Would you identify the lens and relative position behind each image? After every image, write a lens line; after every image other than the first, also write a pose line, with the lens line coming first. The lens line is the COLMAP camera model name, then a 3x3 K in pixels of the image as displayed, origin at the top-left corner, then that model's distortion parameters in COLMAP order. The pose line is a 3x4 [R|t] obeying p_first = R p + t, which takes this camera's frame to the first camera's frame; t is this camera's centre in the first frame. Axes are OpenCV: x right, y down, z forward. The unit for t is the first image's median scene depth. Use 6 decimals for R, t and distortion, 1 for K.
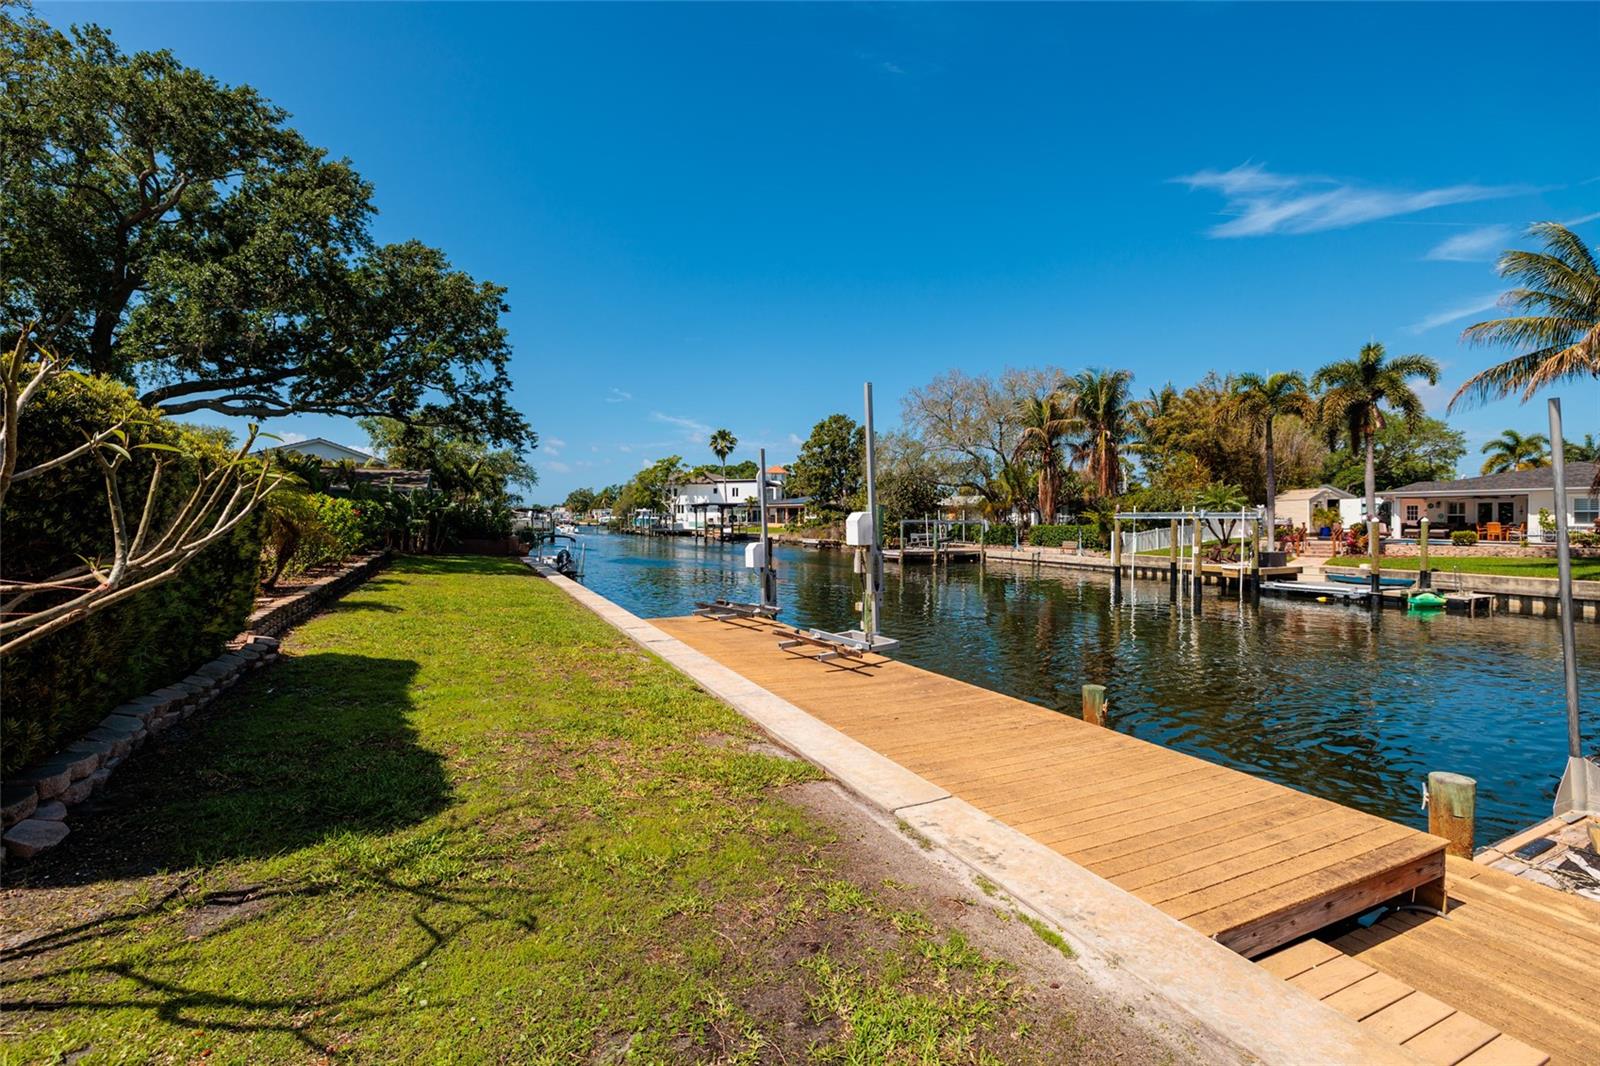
lens RADIAL K [[734.8, 0, 816.0], [0, 734.8, 523.8], [0, 0, 1]] dist [-0.001186, -0.001348]
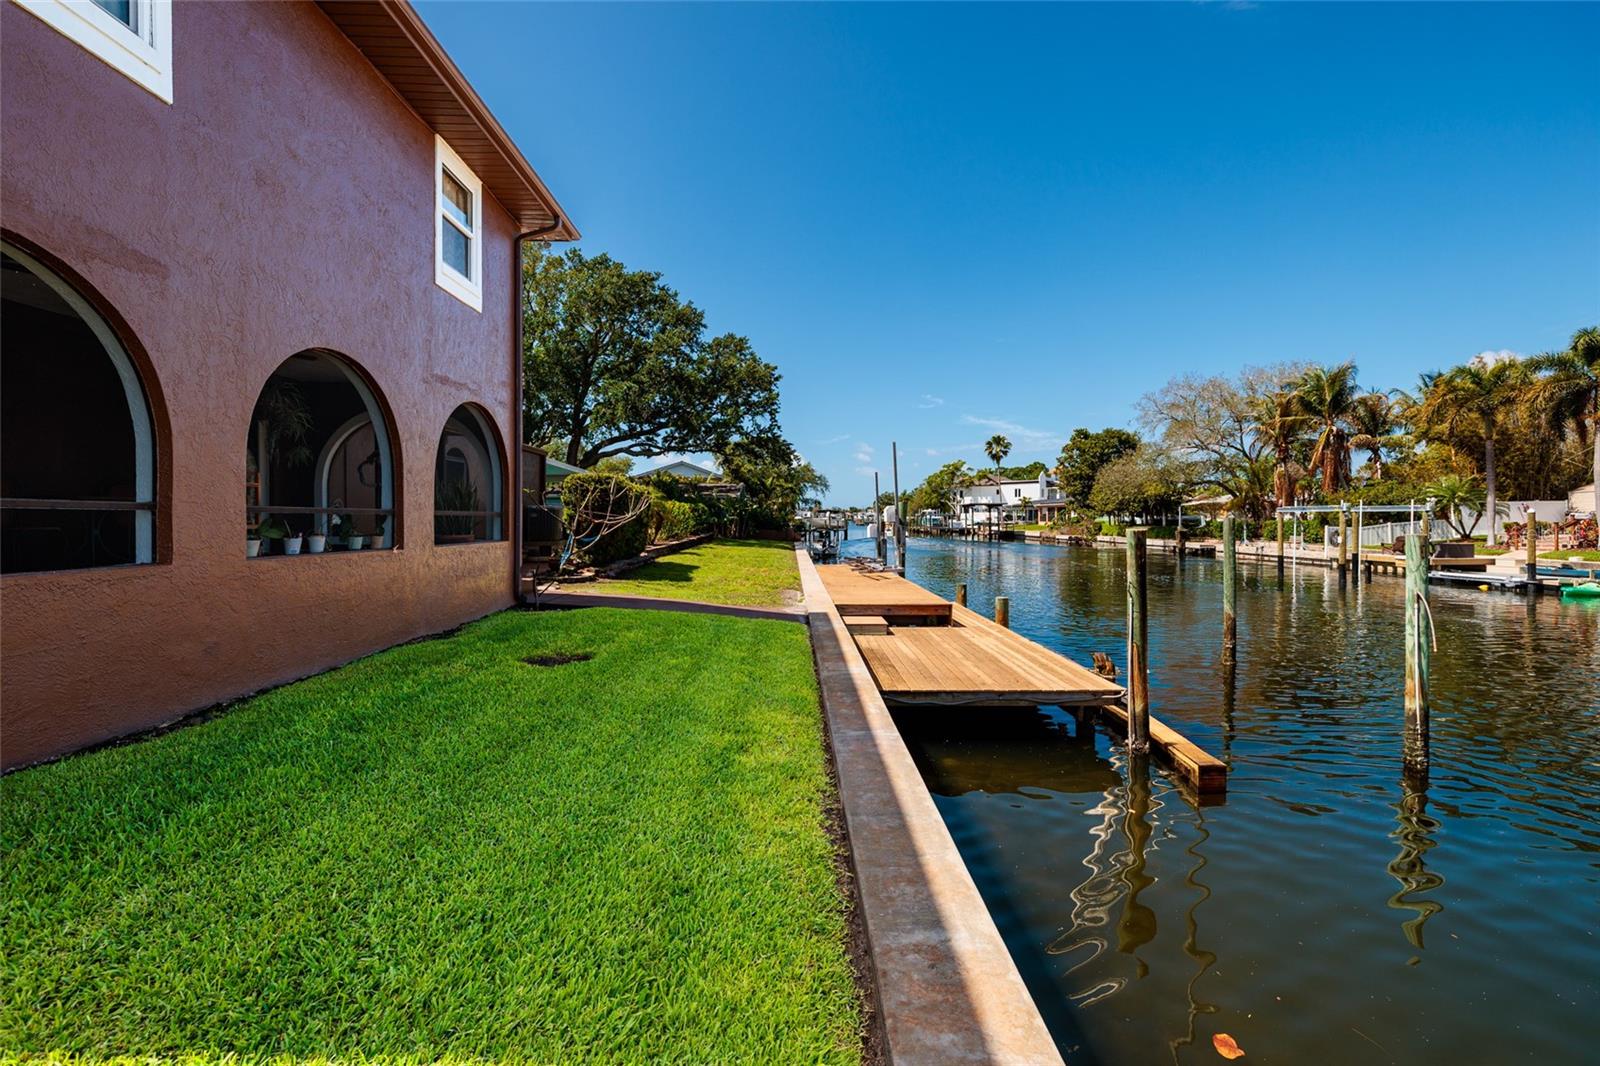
lens RADIAL K [[724.9, 0, 792.6], [0, 724.9, 523.9], [0, 0, 1]] dist [-0.001062, -0.000013]
pose [[0.899924, -0.001389, -0.436044, 0.222096], [0.000547, 0.999998, -0.002056, 0.012510], [0.436046, 0.001611, 0.899923, -0.293952]]
